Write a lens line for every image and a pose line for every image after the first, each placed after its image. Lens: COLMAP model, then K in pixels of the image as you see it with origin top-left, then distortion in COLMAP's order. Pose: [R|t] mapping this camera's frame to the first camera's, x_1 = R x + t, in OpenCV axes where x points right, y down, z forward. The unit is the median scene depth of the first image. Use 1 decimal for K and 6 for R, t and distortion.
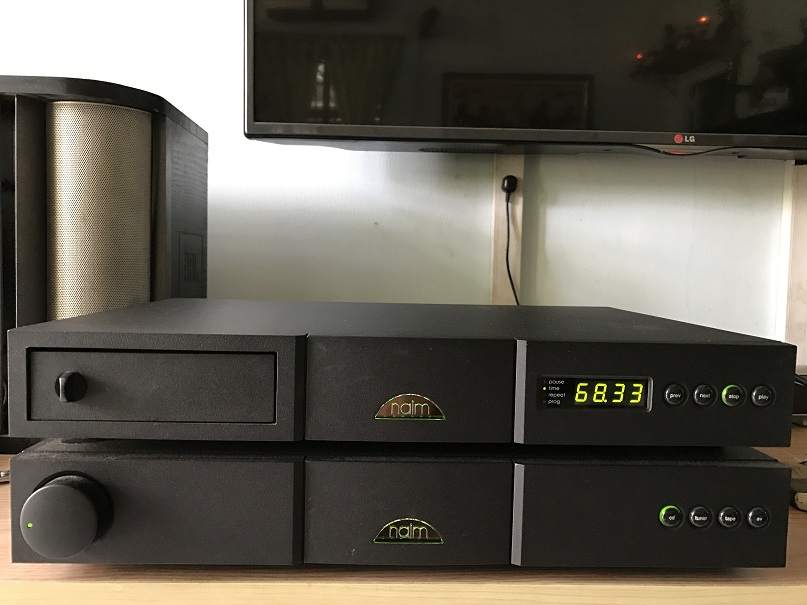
lens RADIAL K [[671.2, 0, 405.9], [0, 671.2, 305.7], [0, 0, 1]] dist [0.005802, -0.010541]
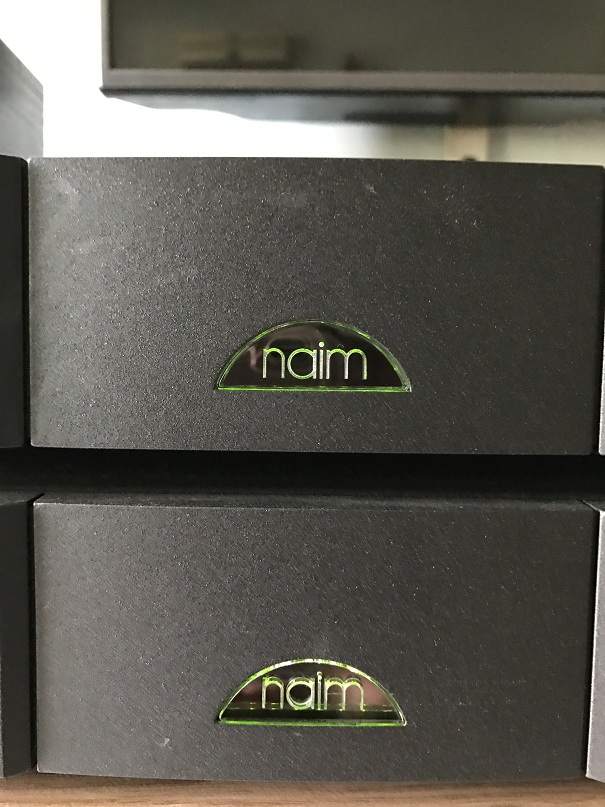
lens RADIAL K [[671.2, 0, 304.1], [0, 671.2, 404.0], [0, 0, 1]] dist [0.005802, -0.010541]
pose [[0.998998, -0.008213, -0.043985, 0.007889], [0.008393, 0.999957, 0.003893, 0.080842], [0.043951, -0.004259, 0.999025, 0.291791]]
